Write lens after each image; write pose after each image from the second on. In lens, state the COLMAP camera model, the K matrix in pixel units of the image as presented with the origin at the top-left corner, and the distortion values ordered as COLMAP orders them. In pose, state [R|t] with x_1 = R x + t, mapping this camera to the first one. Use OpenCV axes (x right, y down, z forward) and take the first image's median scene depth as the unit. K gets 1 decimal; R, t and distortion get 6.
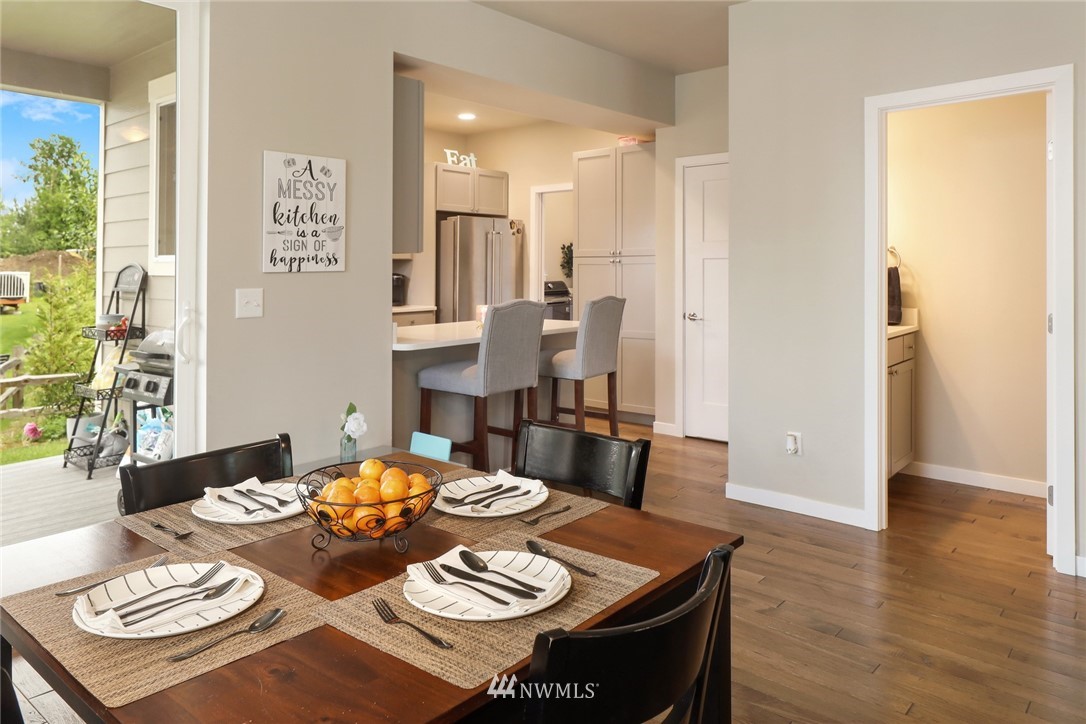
lens RADIAL K [[757.7, 0, 544.6], [0, 757.7, 266.3], [0, 0, 1]] dist [0.042319, -0.008298]
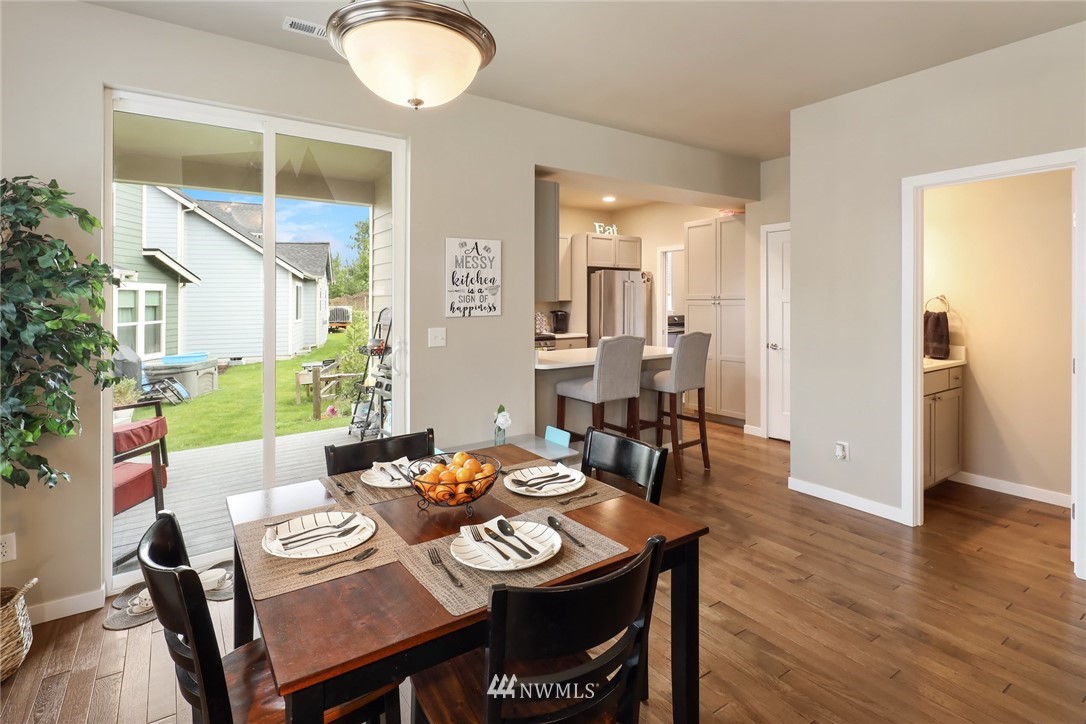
lens RADIAL K [[543.7, 0, 558.2], [0, 543.7, 301.7], [0, 0, 1]] dist [0.060602, -0.023234]
pose [[0.971773, -0.001477, -0.235913, 0.100162], [0.002027, 0.999996, 0.002089, -0.022899], [0.235909, -0.002508, 0.971772, -0.009447]]
